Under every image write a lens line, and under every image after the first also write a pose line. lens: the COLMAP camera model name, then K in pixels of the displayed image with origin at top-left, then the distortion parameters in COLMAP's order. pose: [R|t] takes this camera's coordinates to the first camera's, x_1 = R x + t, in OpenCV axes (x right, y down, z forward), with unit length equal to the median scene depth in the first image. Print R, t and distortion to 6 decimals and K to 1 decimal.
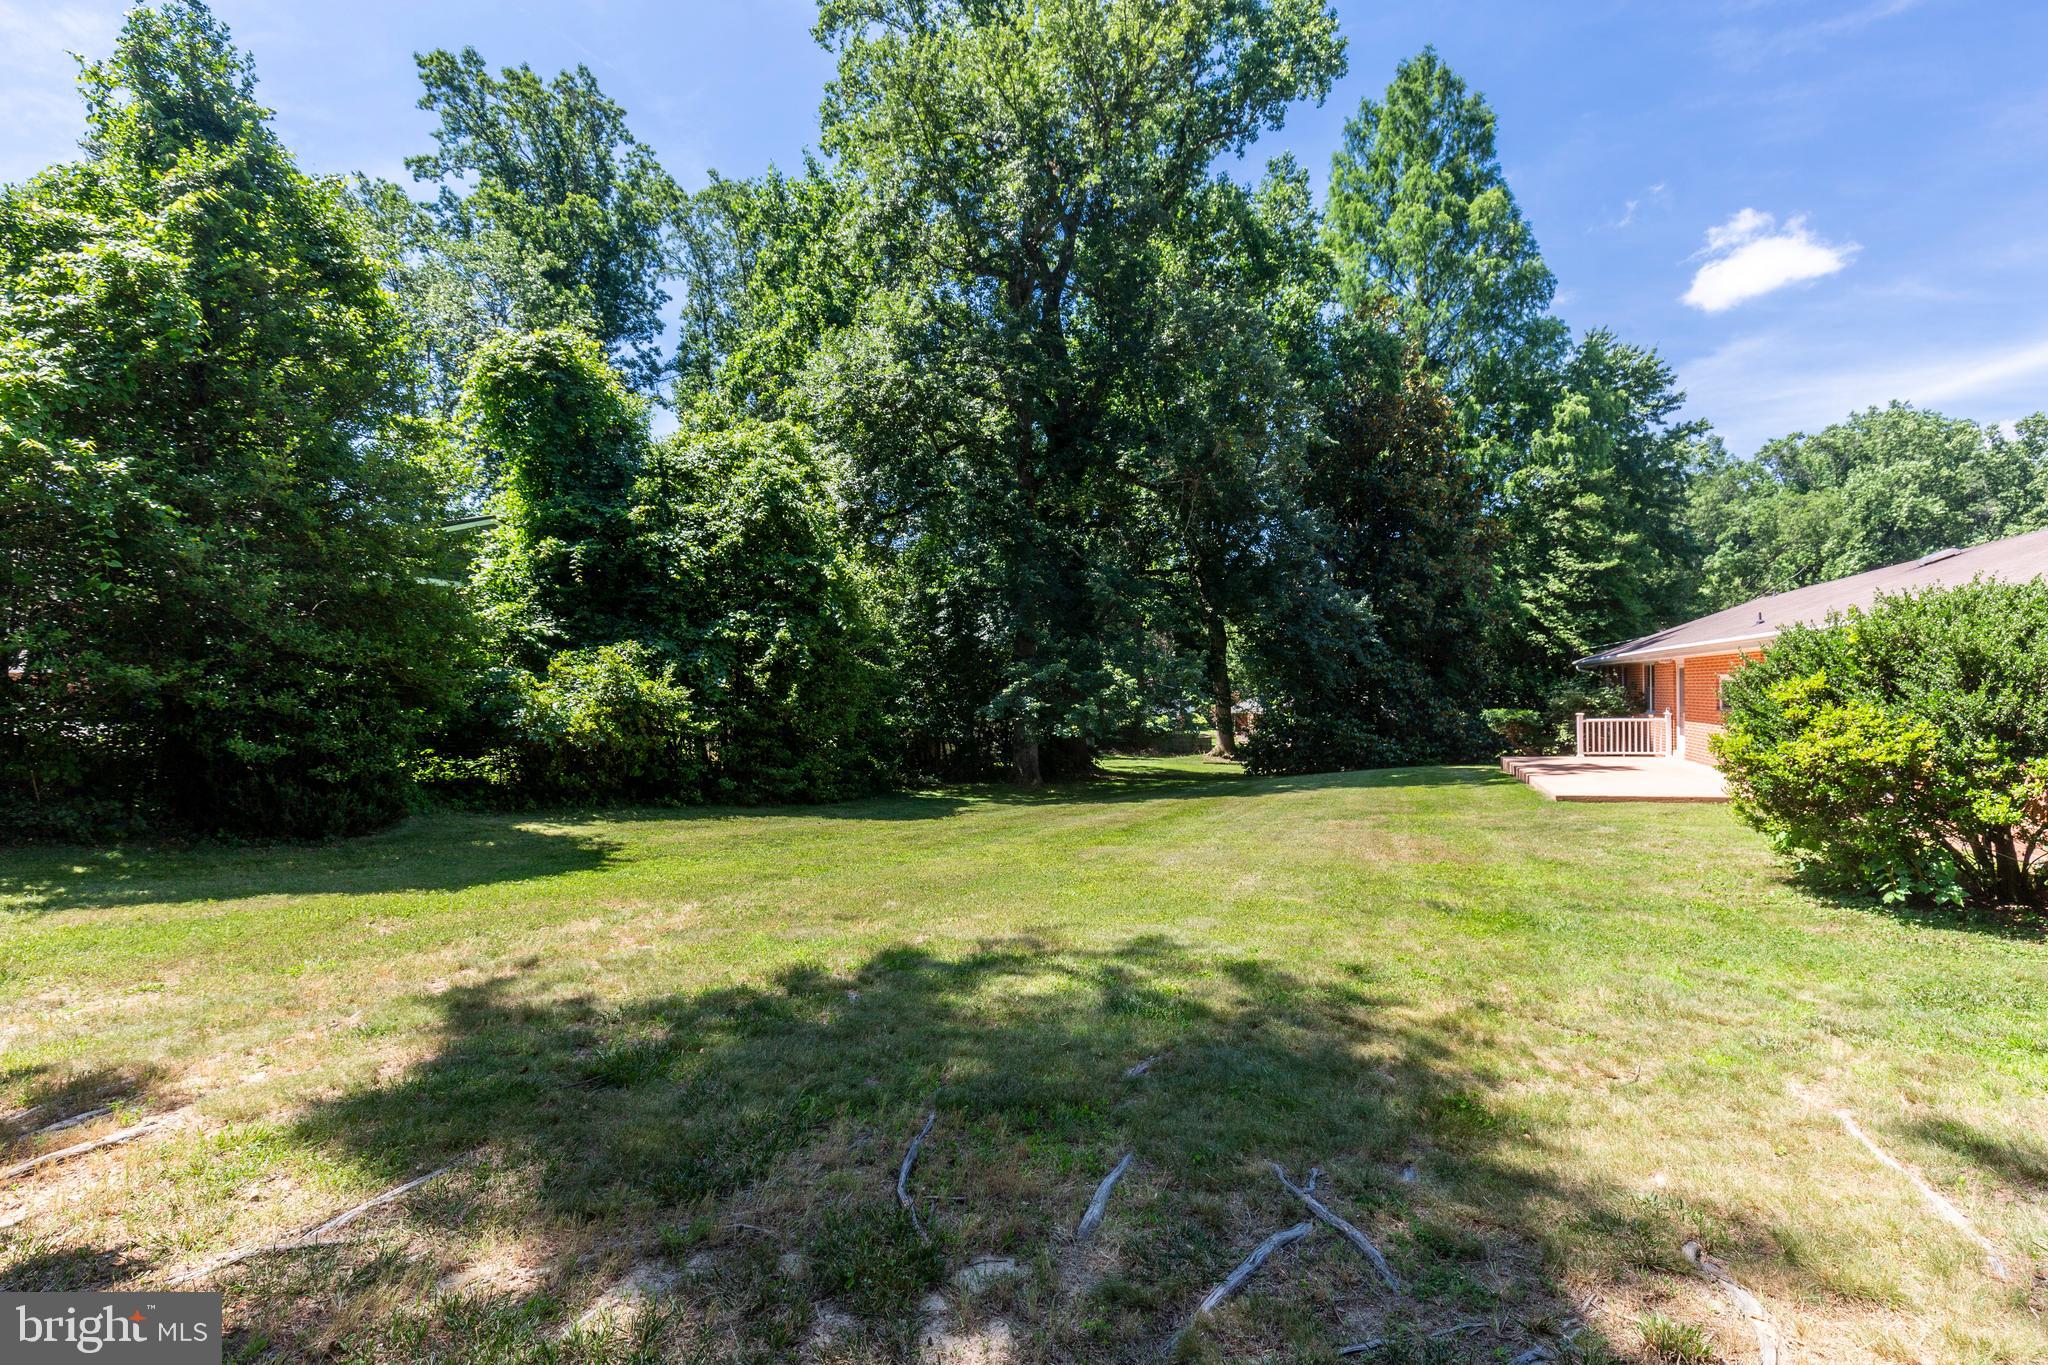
lens RADIAL K [[965.4, 0, 979.4], [0, 965.4, 696.5], [0, 0, 1]] dist [0.004356, -0.000896]
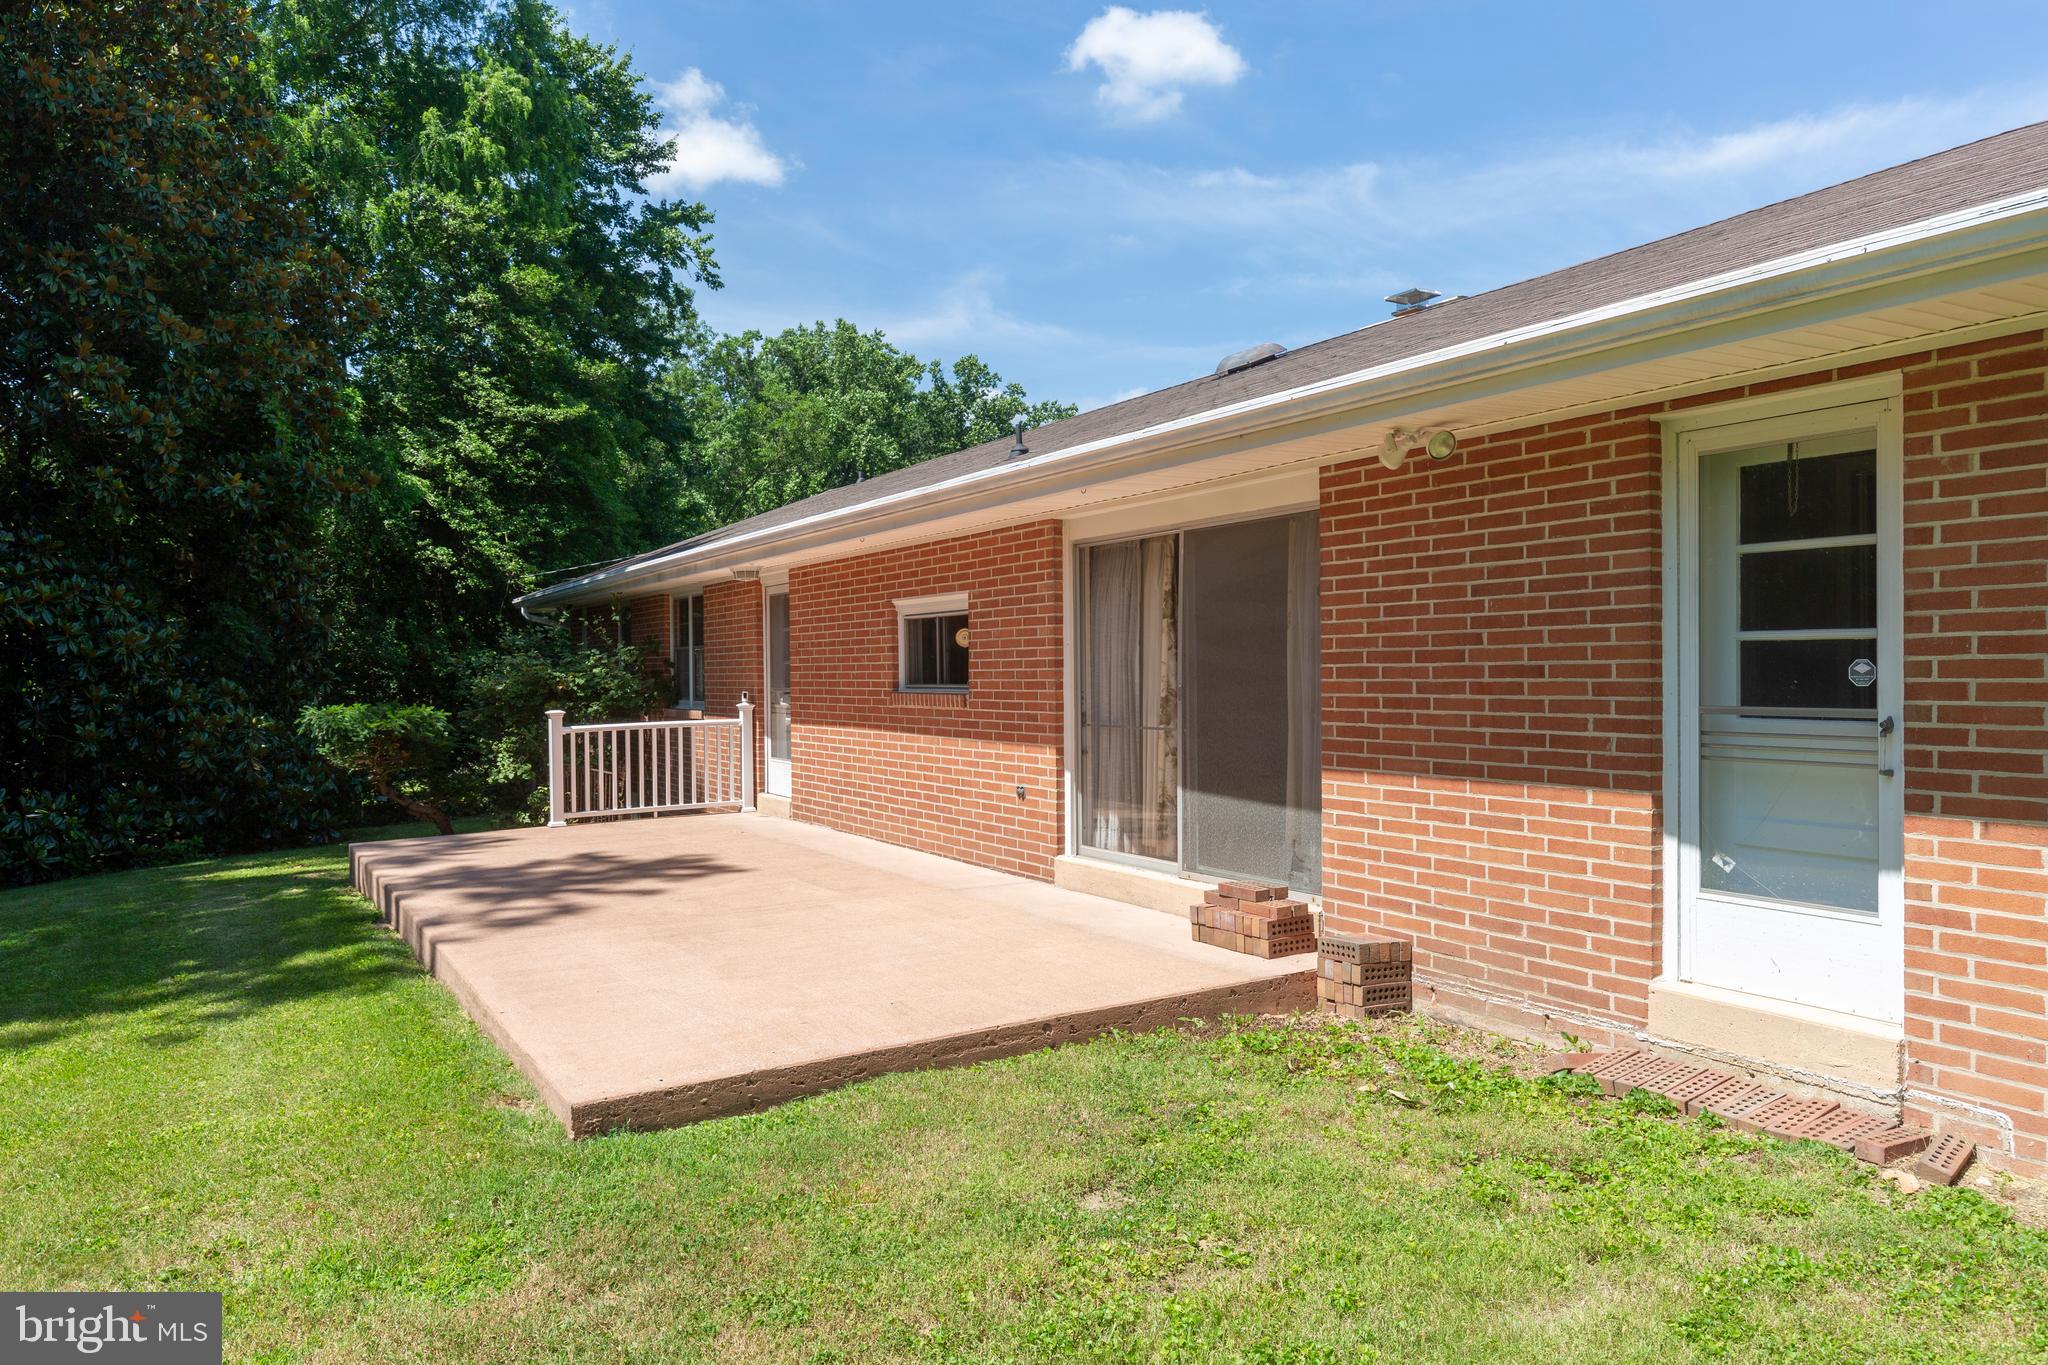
lens RADIAL K [[1424.6, 0, 1069.1], [0, 1424.6, 681.8], [0, 0, 1]] dist [-0.010091, 0.003936]
pose [[0.582612, -0.004639, 0.812737, 0.199178], [0.011574, 0.999930, -0.002589, 0.006656], [-0.812668, 0.010914, 0.582625, 0.356386]]
